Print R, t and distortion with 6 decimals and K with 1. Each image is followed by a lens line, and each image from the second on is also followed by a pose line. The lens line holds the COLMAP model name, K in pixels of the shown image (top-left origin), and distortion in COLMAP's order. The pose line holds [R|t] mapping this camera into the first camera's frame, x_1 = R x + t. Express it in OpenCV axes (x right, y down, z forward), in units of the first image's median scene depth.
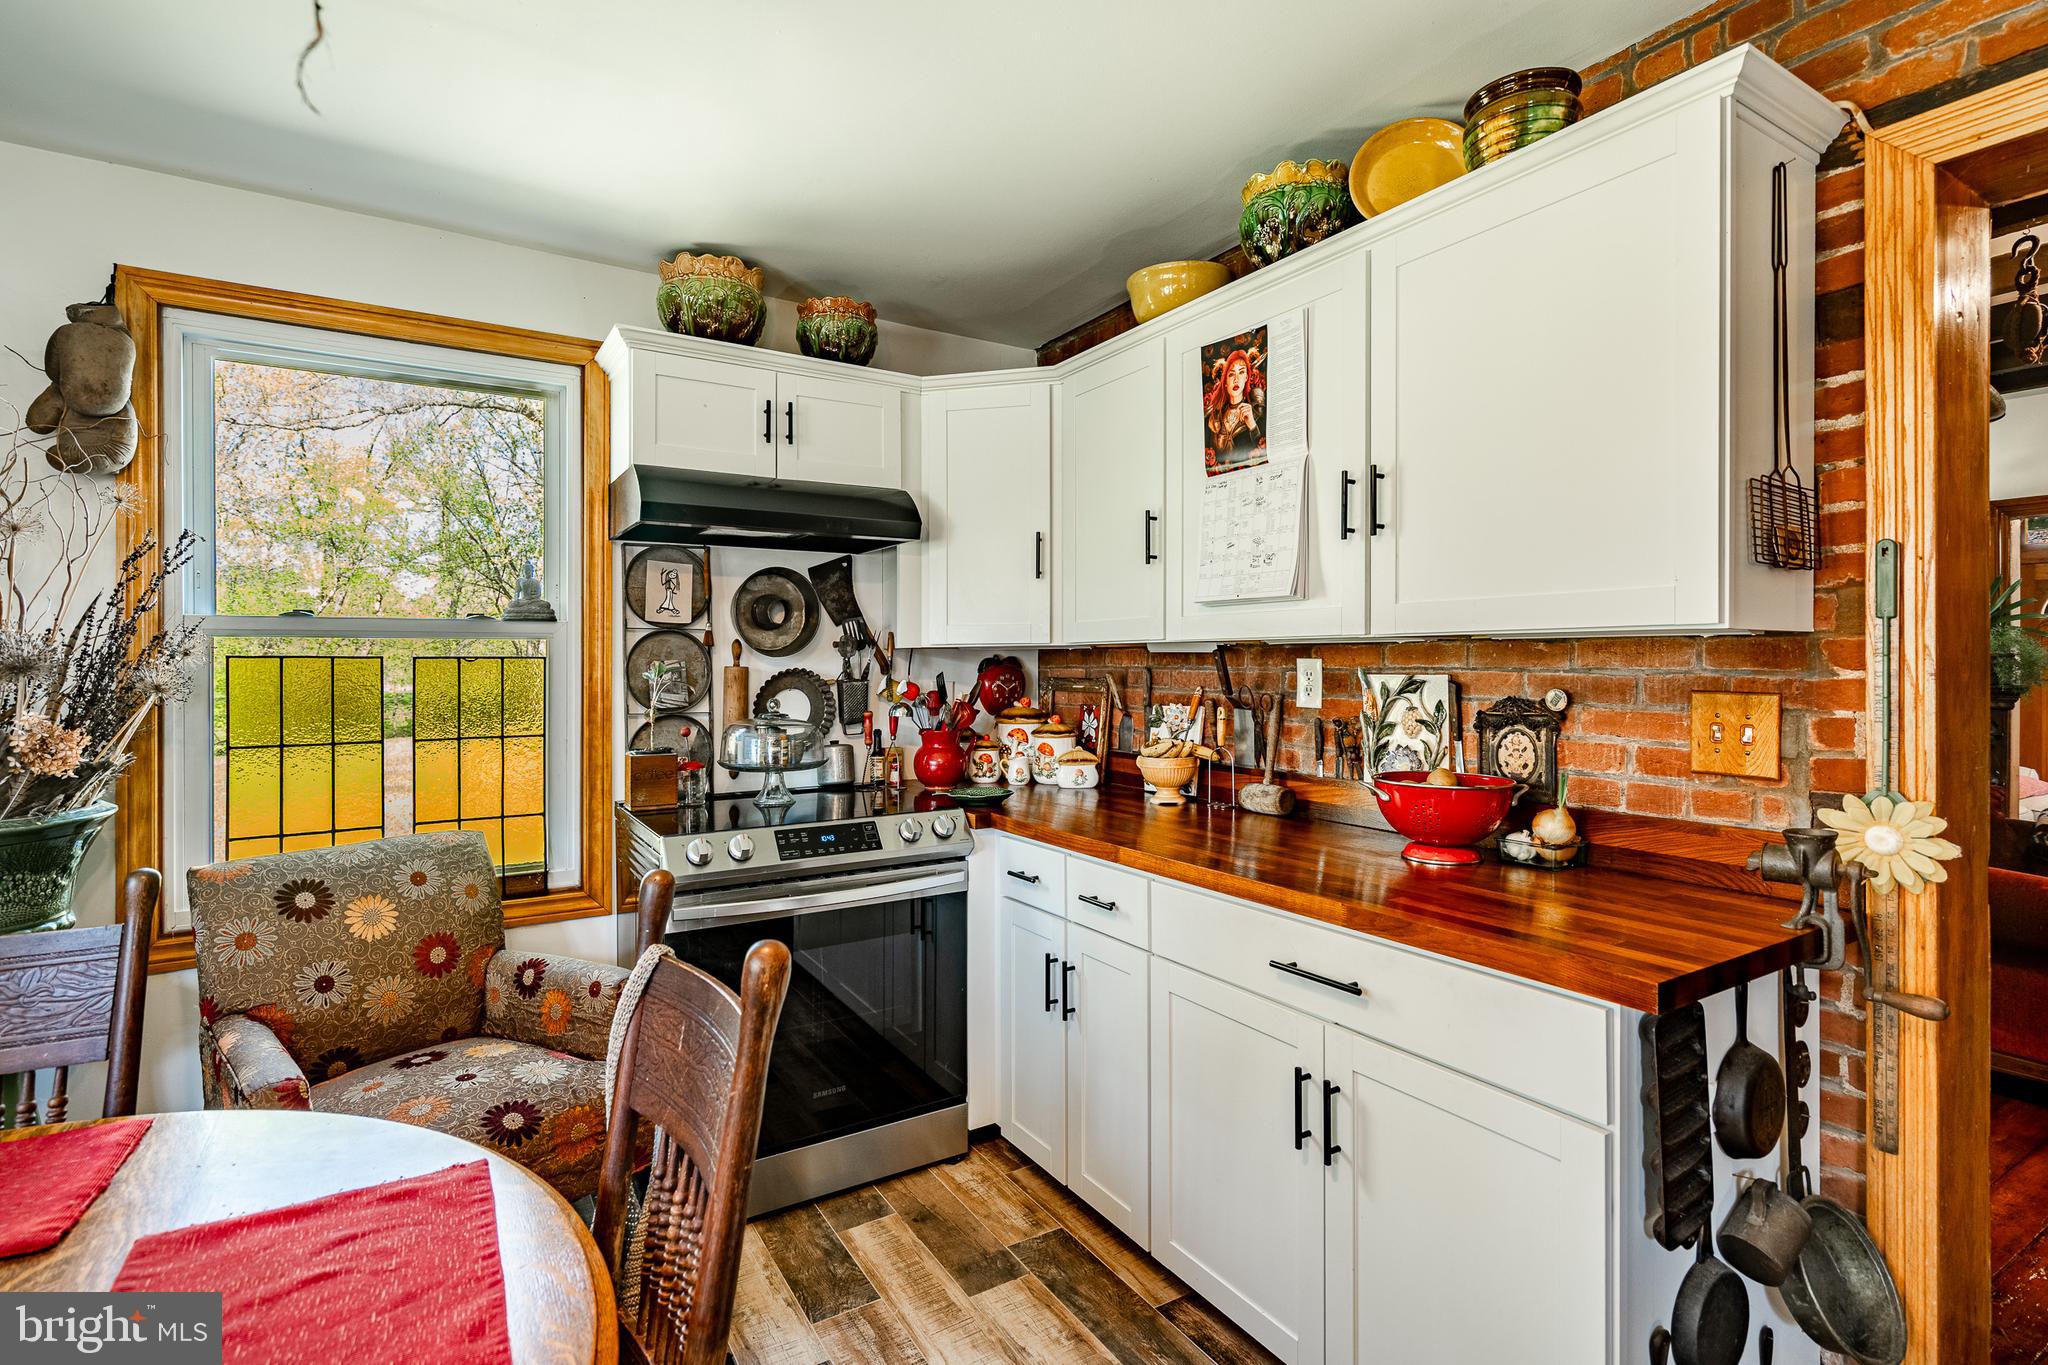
lens RADIAL K [[983.0, 0, 1019.8], [0, 983.0, 677.0], [0, 0, 1]] dist [0.000036, 0.001014]
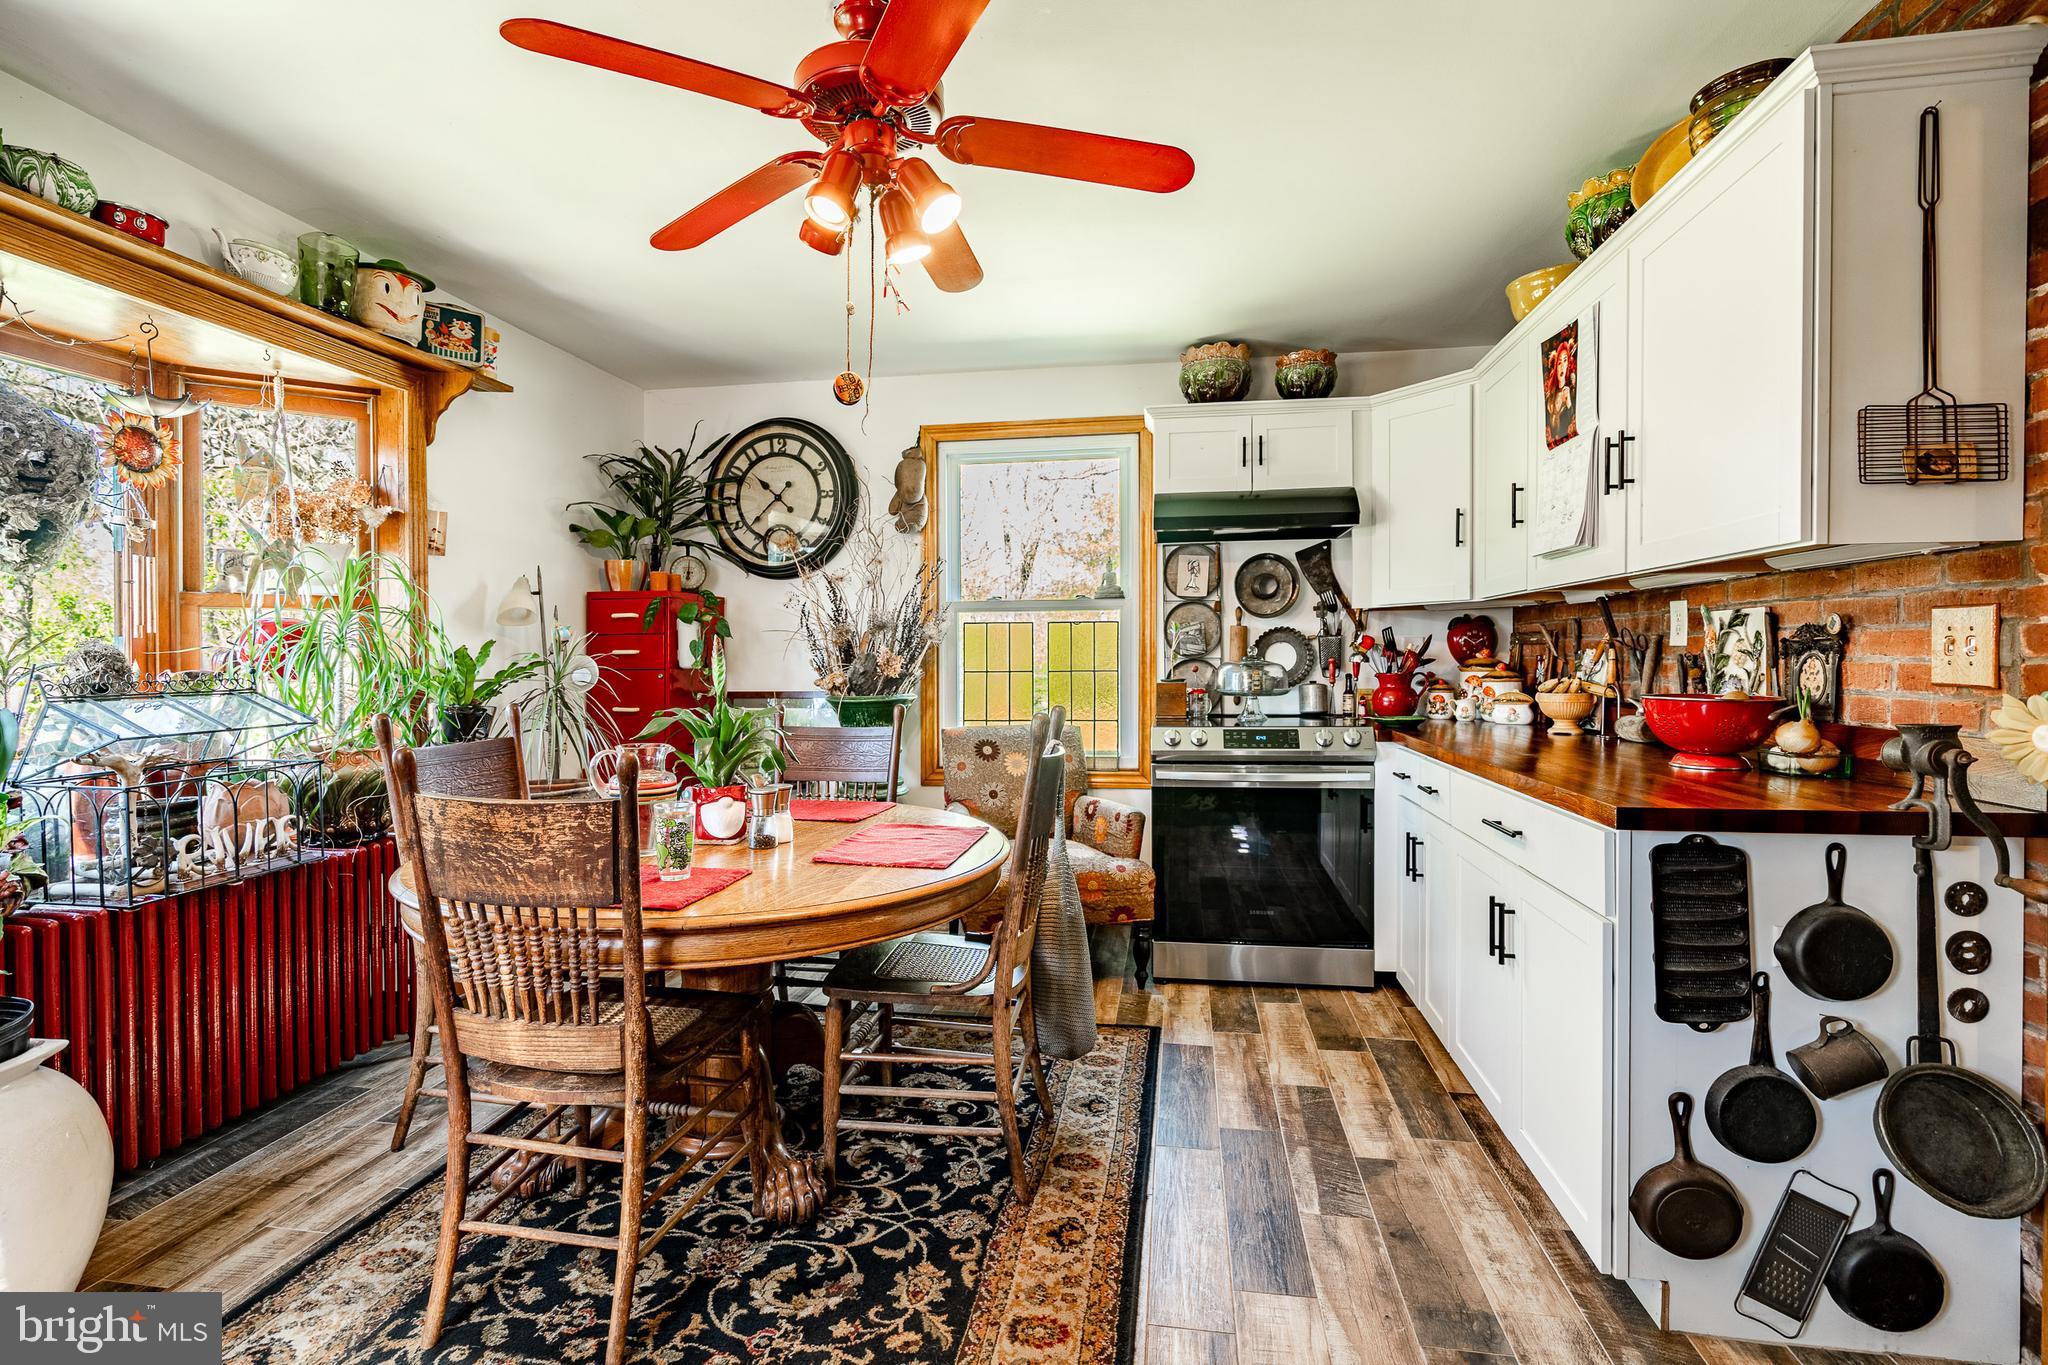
lens RADIAL K [[928.4, 0, 1024.0], [0, 928.4, 682.5], [0, 0, 1]] dist [-0.001268, 0.000381]
pose [[0.757346, 0.015461, -0.652830, 0.457926], [-0.003732, 0.999806, 0.019349, 0.060328], [0.653003, -0.012218, 0.757257, -0.280678]]
